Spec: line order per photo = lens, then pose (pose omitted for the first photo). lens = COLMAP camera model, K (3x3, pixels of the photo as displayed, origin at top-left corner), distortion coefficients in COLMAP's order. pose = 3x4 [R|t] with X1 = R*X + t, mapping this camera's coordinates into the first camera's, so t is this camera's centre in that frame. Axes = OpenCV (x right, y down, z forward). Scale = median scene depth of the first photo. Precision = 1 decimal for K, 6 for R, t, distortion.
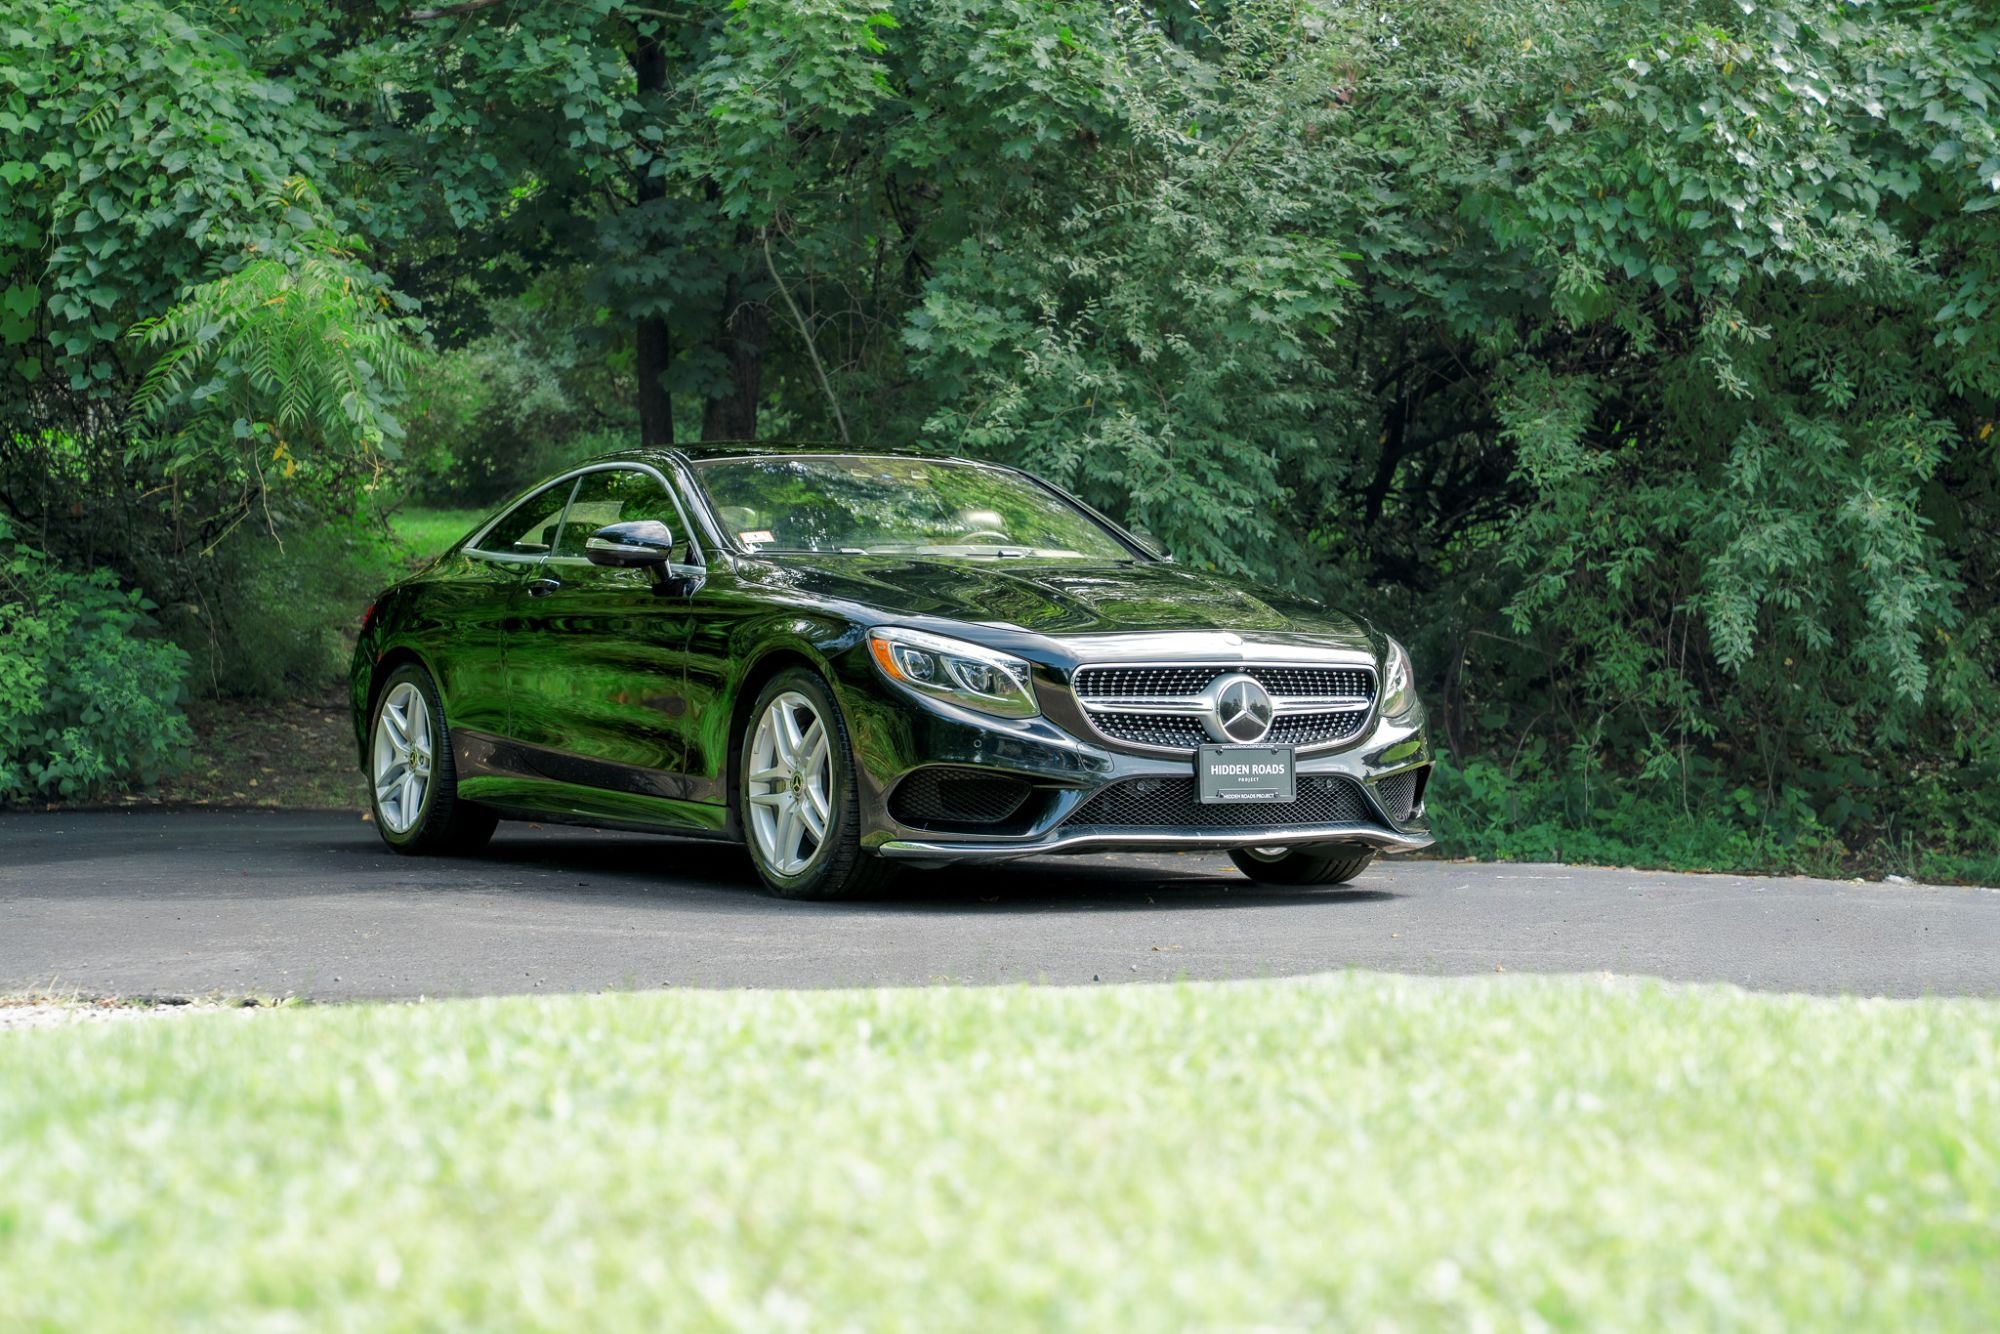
lens RADIAL K [[3967.1, 0, 1066.8], [0, 3967.1, 664.7], [0, 0, 1]] dist [0.307685, 0.135180]
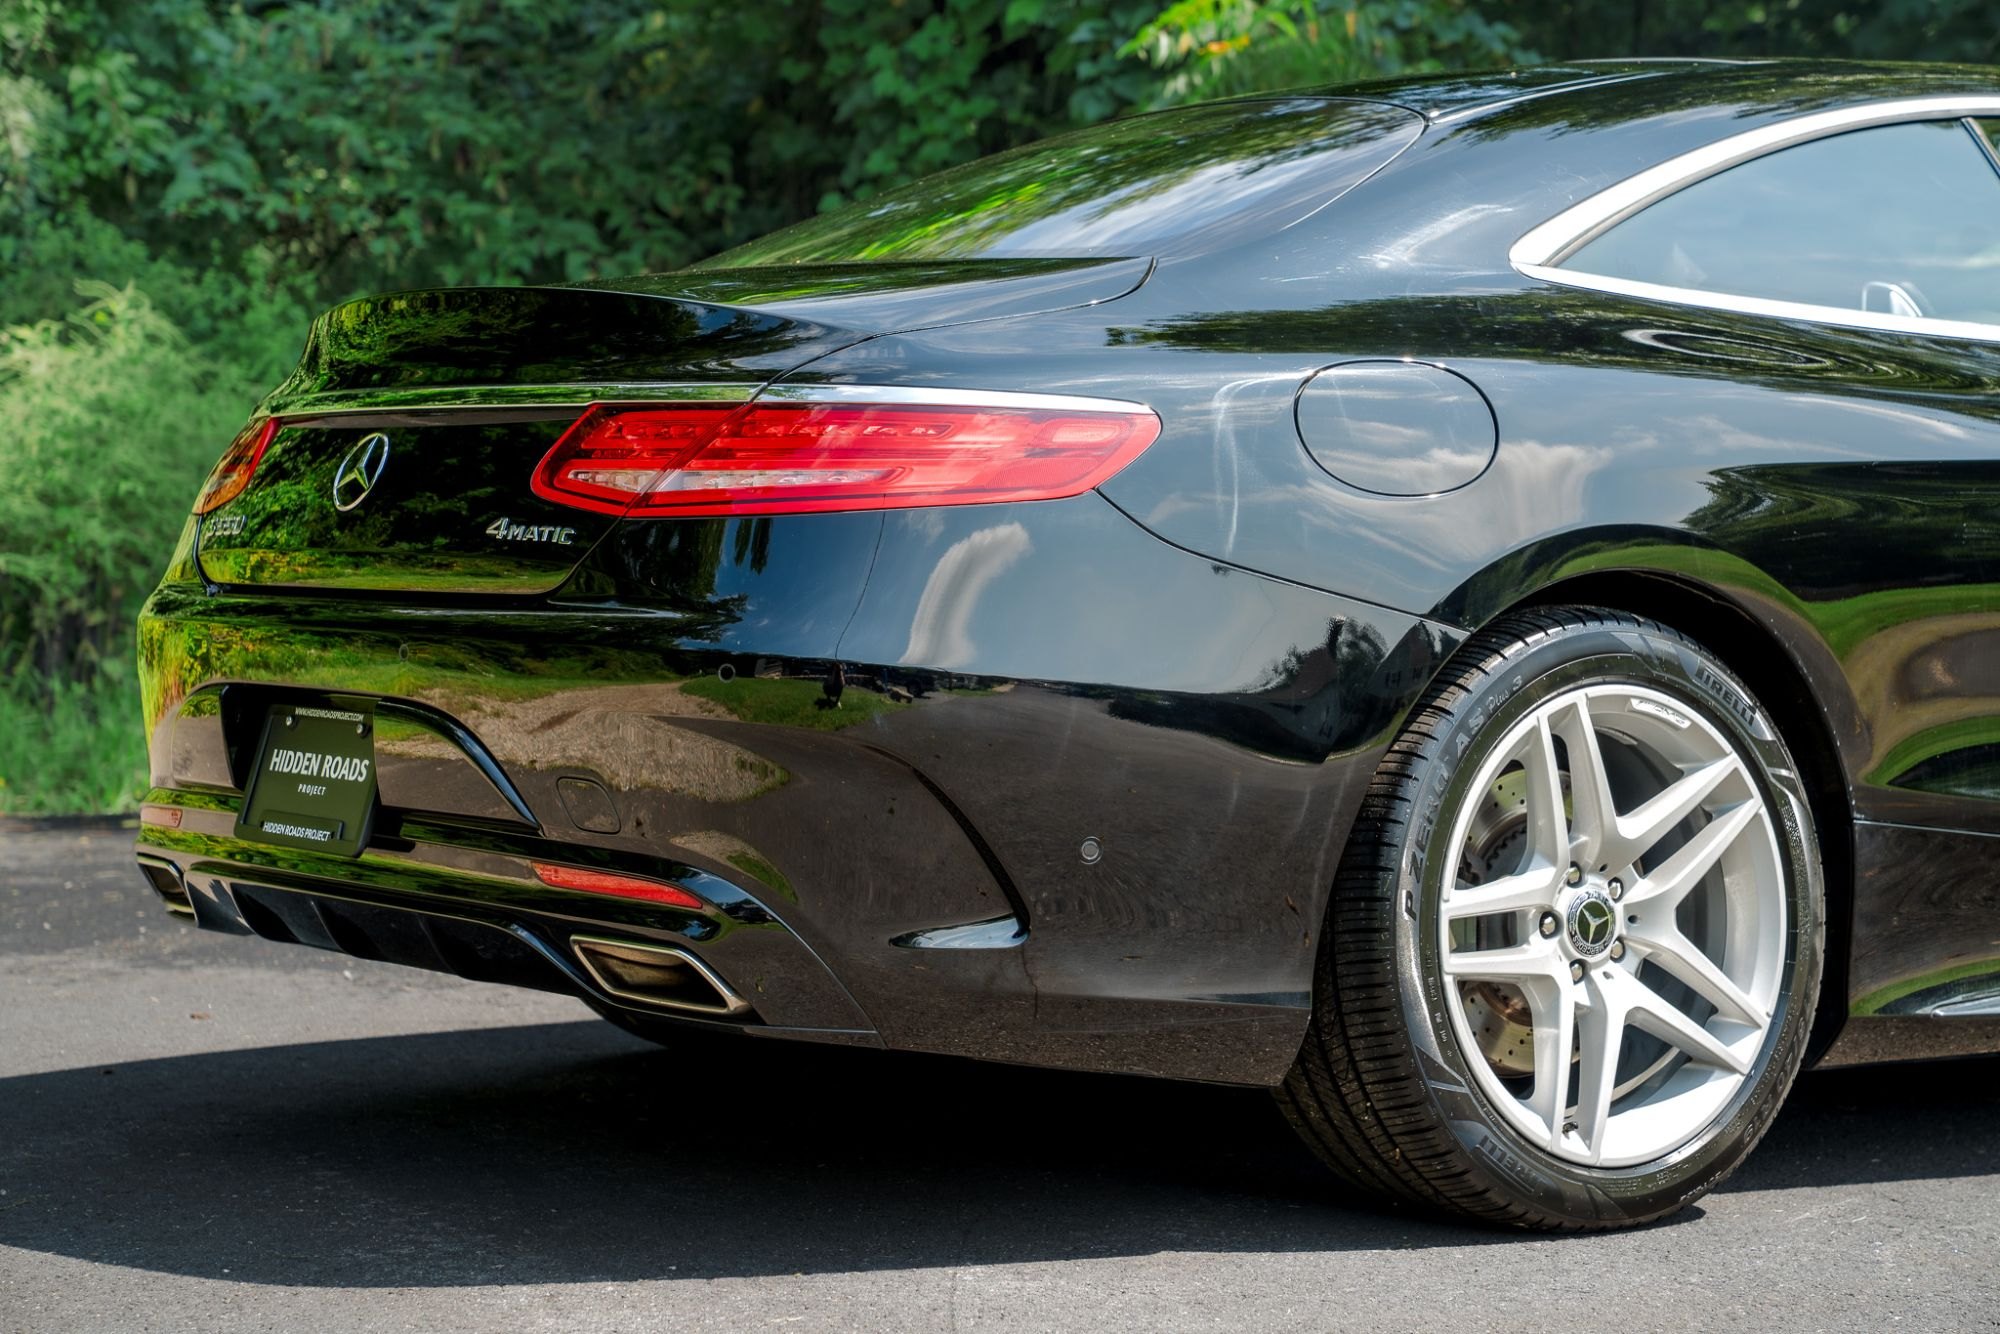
lens RADIAL K [[3769.8, 0, 988.7], [0, 3769.8, 677.1], [0, 0, 1]] dist [0.273097, 0.811106]
pose [[0.874715, 0.022053, -0.484135, 0.083259], [-0.011614, 0.999631, 0.024551, -0.000379], [0.484498, -0.015852, 0.874649, 0.426024]]
